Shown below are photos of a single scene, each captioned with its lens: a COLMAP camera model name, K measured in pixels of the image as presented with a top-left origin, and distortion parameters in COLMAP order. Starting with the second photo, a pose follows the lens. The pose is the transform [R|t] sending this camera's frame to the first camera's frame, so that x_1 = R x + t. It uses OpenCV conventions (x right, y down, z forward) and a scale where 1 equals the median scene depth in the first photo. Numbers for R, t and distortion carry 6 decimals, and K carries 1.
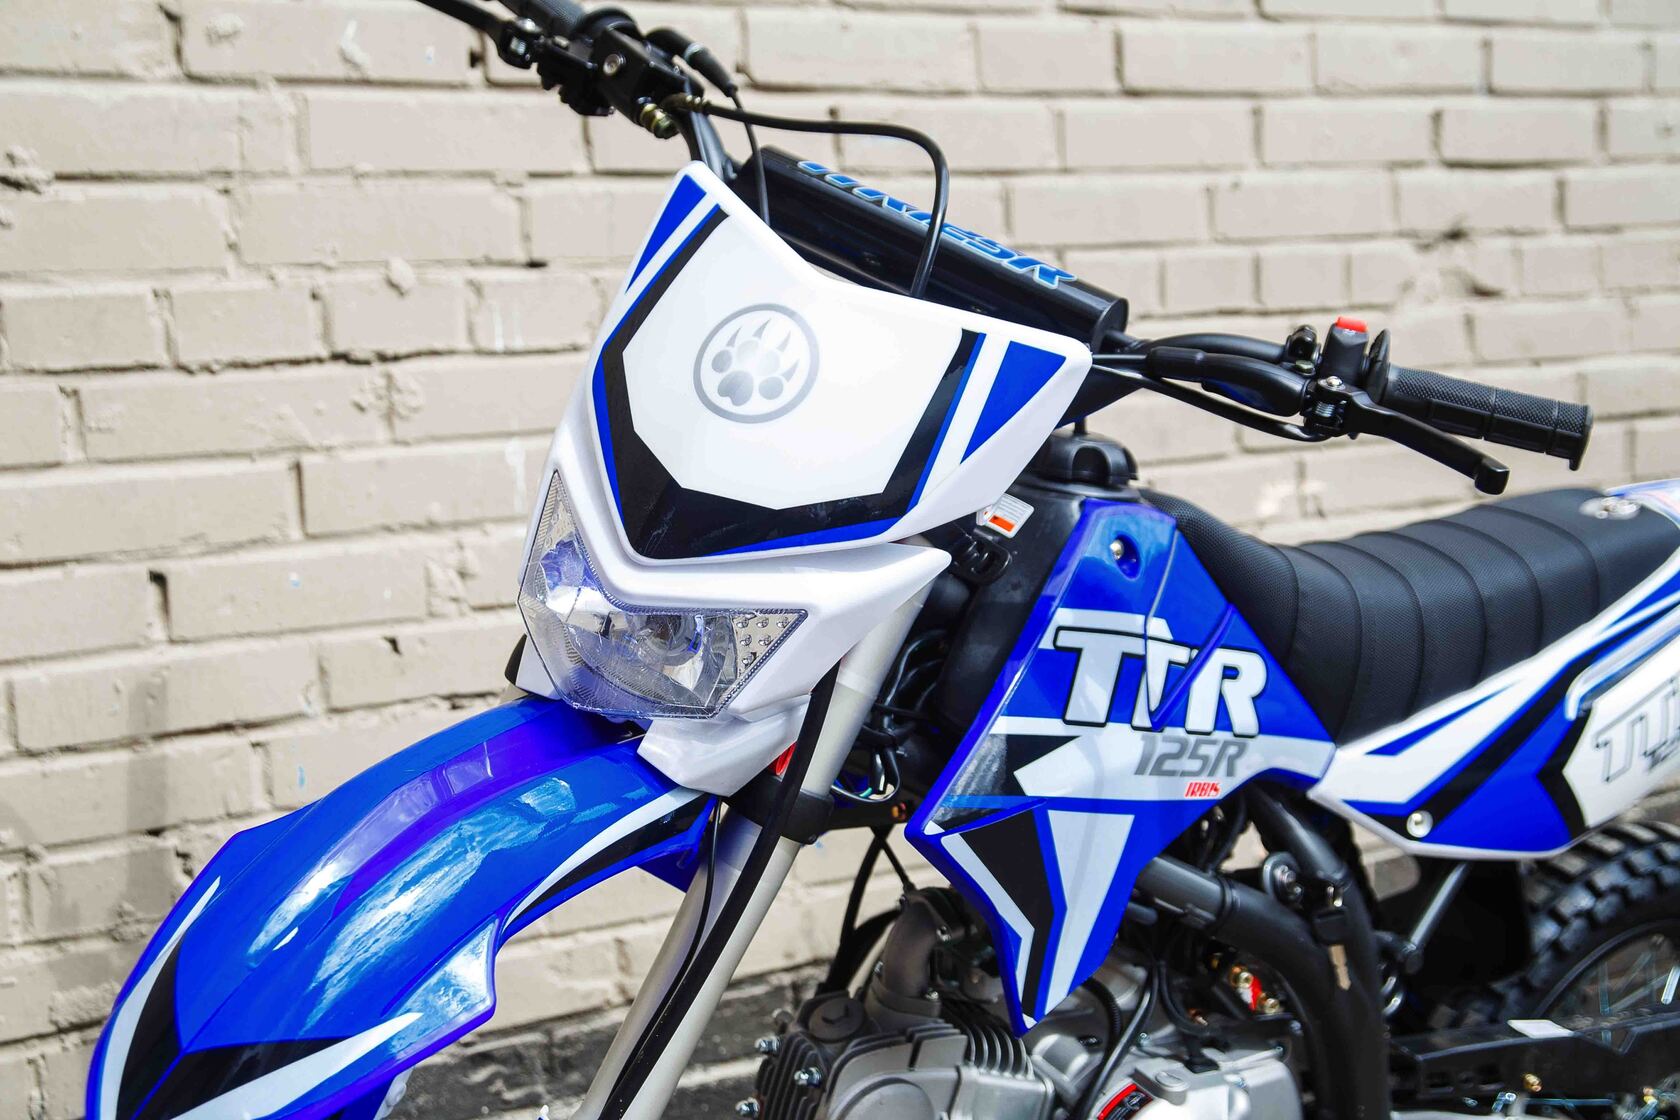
lens RADIAL K [[1979.8, 0, 840.0], [0, 1979.8, 560.0], [0, 0, 1]] dist [0.049394, 0.017735]
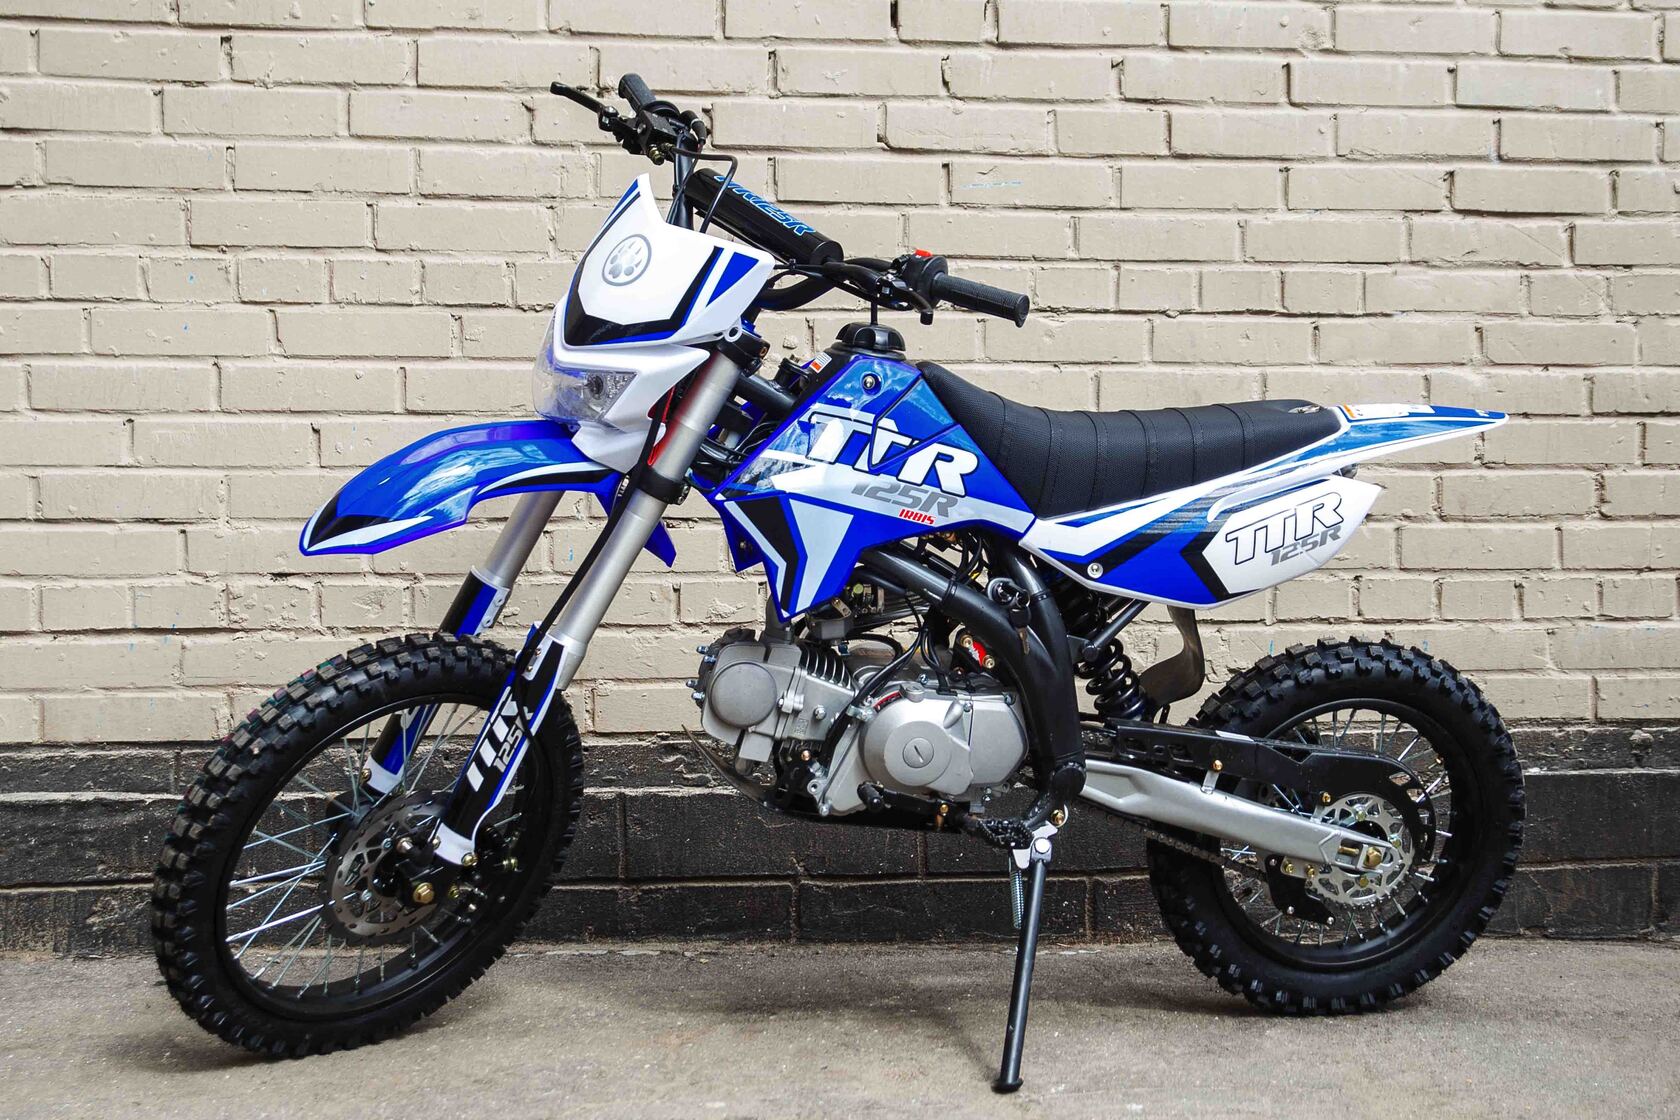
lens RADIAL K [[1974.8, 0, 840.5], [0, 1974.8, 523.4], [0, 0, 1]] dist [0.030818, 0.039682]
pose [[0.947759, 0.060236, -0.313248, 0.646454], [-0.079338, 0.995663, -0.048583, 0.202760], [0.308963, 0.070898, 0.948428, -0.711365]]
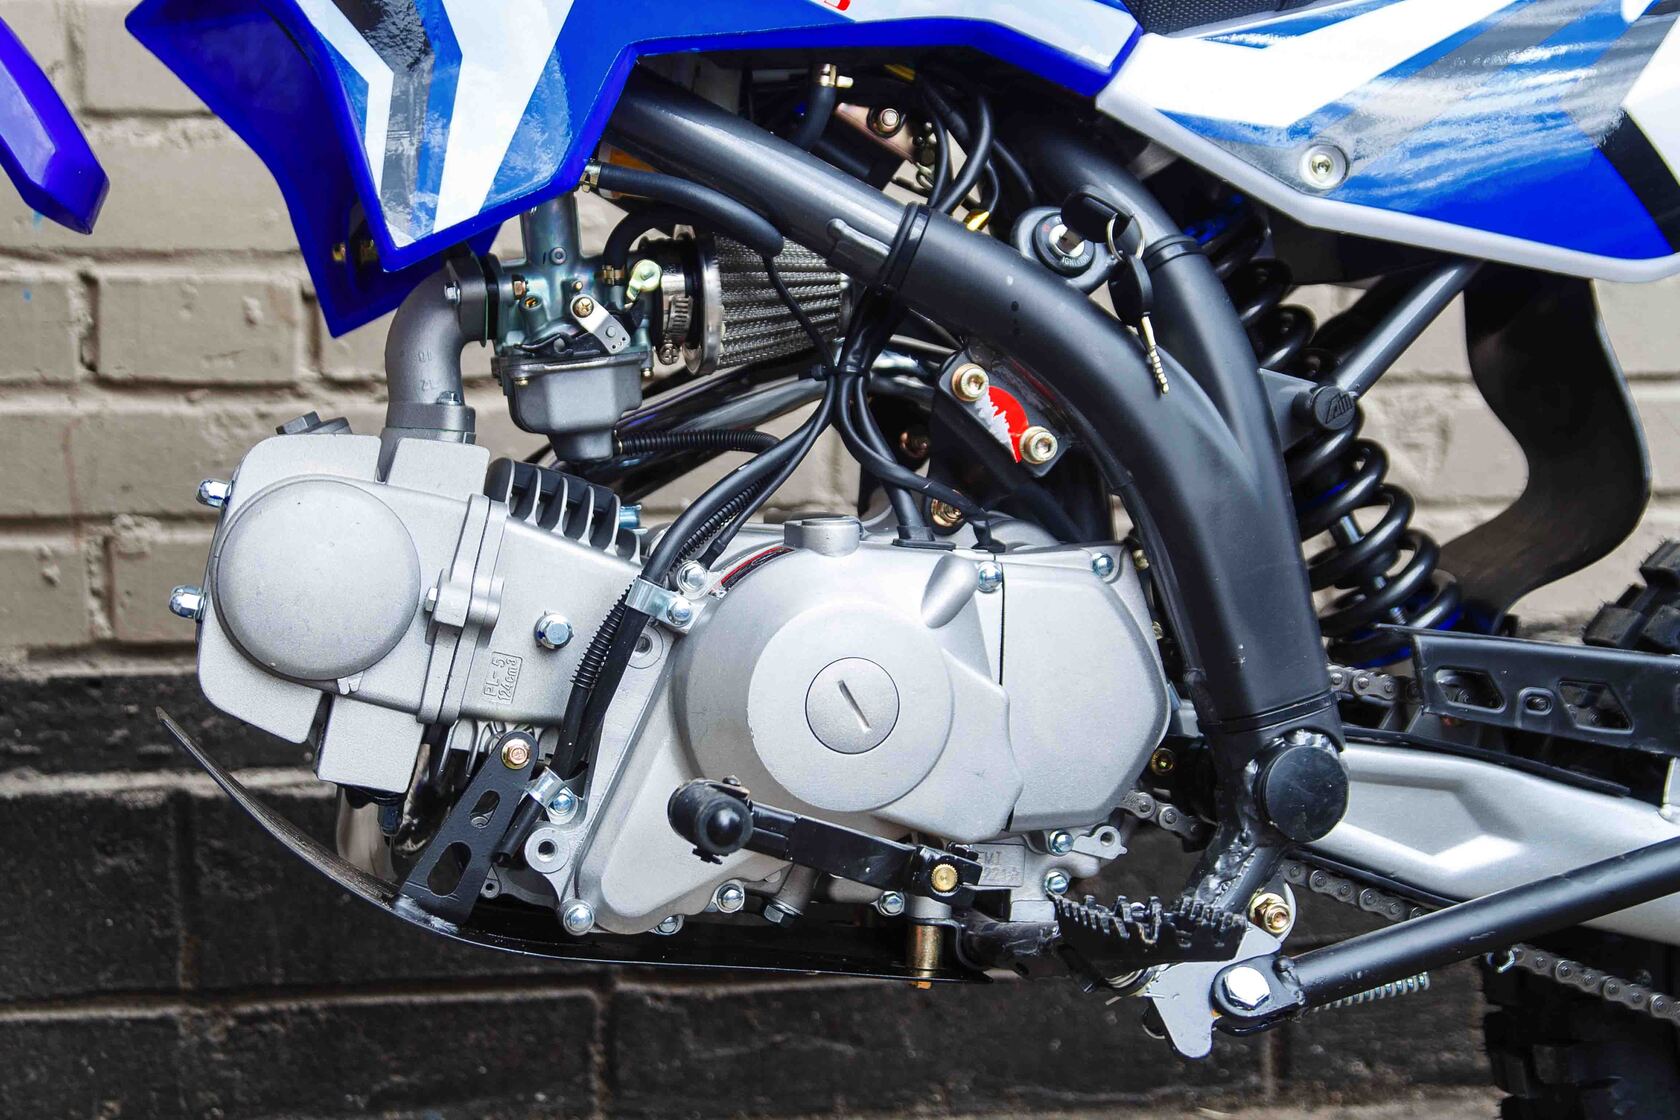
lens RADIAL K [[1974.8, 0, 840.5], [0, 1974.8, 523.4], [0, 0, 1]] dist [0.030818, 0.039682]
pose [[0.945224, 0.082884, -0.315725, 0.306320], [-0.073534, 0.996432, 0.041436, 0.227895], [0.318033, -0.015950, 0.947945, 0.596353]]
